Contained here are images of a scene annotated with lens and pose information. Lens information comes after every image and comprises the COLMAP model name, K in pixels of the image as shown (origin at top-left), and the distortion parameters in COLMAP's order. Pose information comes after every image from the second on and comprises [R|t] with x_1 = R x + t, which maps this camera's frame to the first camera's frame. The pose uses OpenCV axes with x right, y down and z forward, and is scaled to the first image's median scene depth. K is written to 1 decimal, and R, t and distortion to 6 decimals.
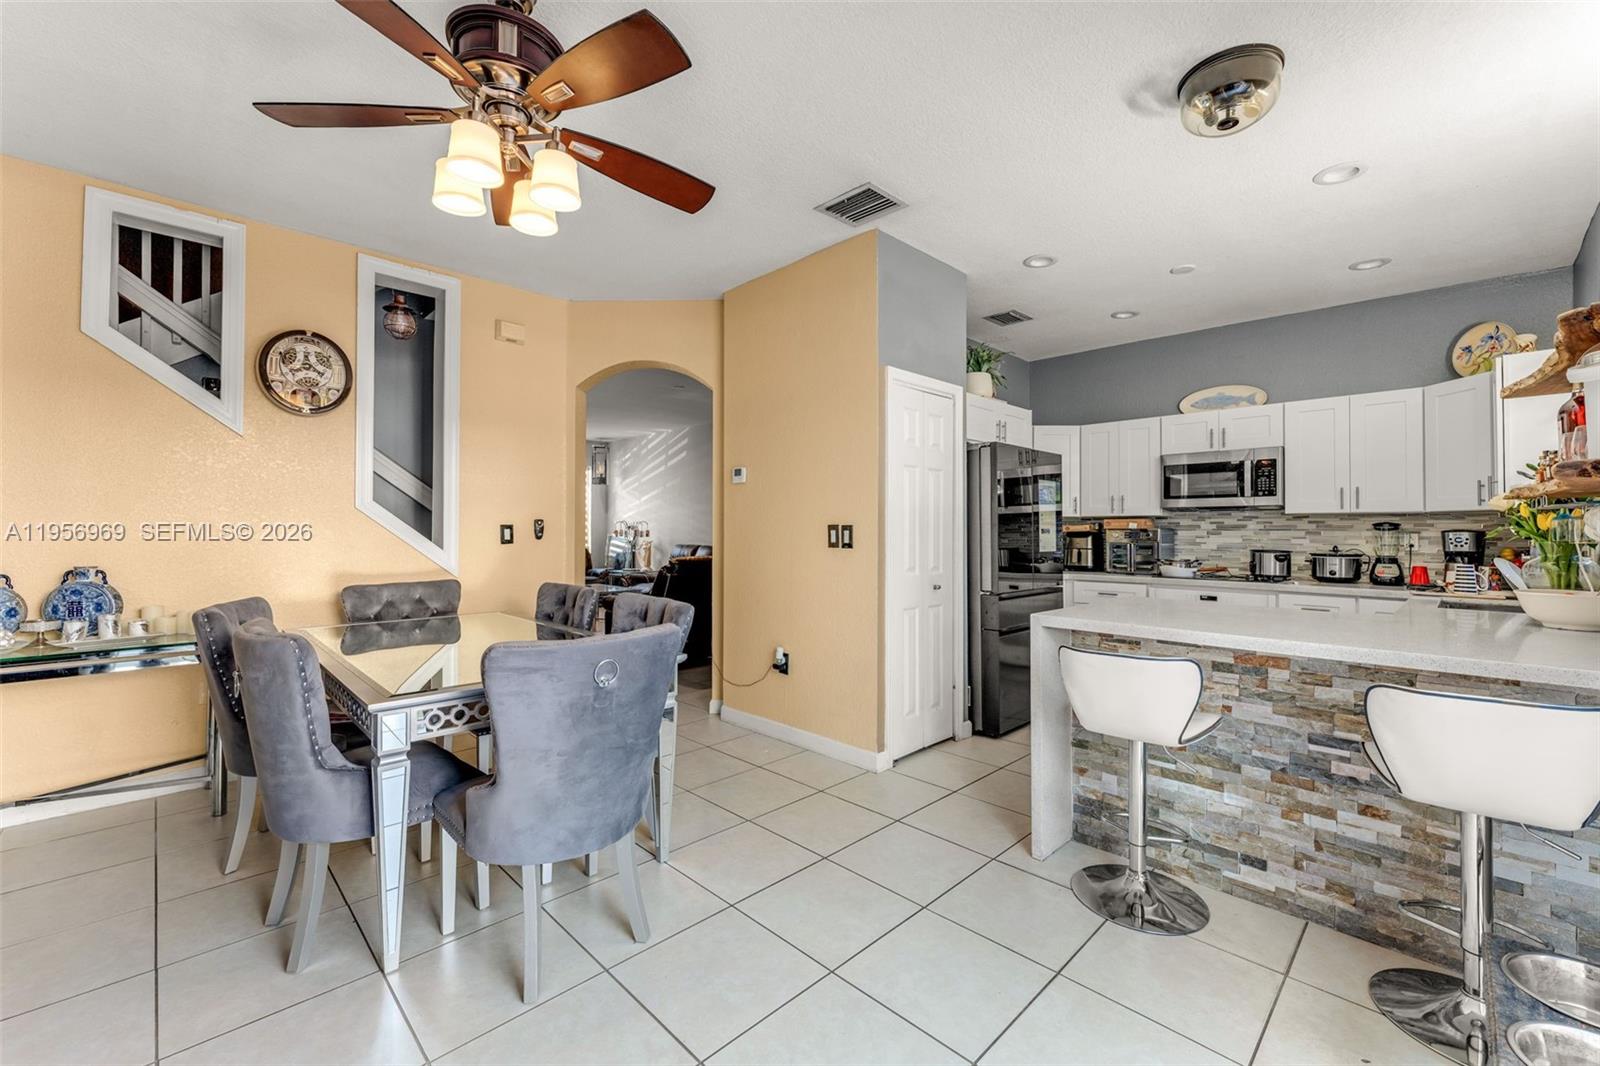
lens RADIAL K [[654.9, 0, 807.5], [0, 654.9, 526.0], [0, 0, 1]] dist [0.000325, 0.000262]
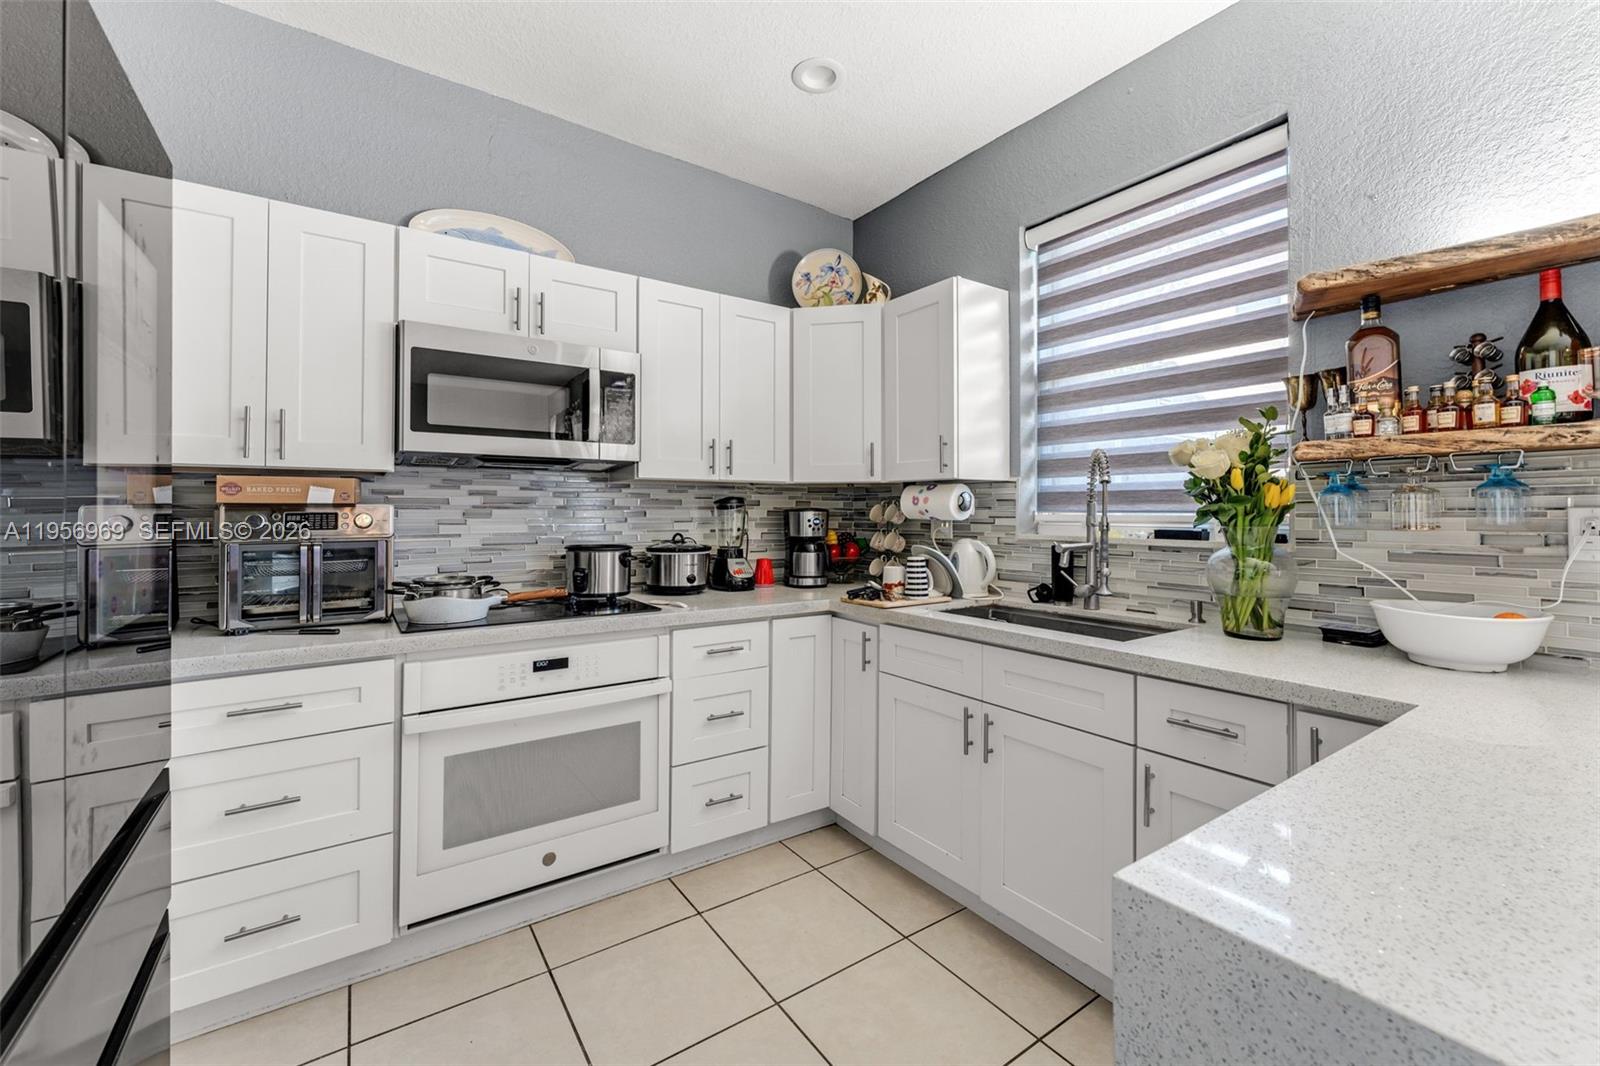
lens RADIAL K [[654.9, 0, 802.0], [0, 654.9, 501.1], [0, 0, 1]] dist [0.000325, 0.000262]
pose [[0.173721, 0.007960, 0.984763, 0.210408], [-0.008873, 0.999939, -0.006518, 0.002347], [-0.984755, -0.007605, 0.173781, 0.756237]]
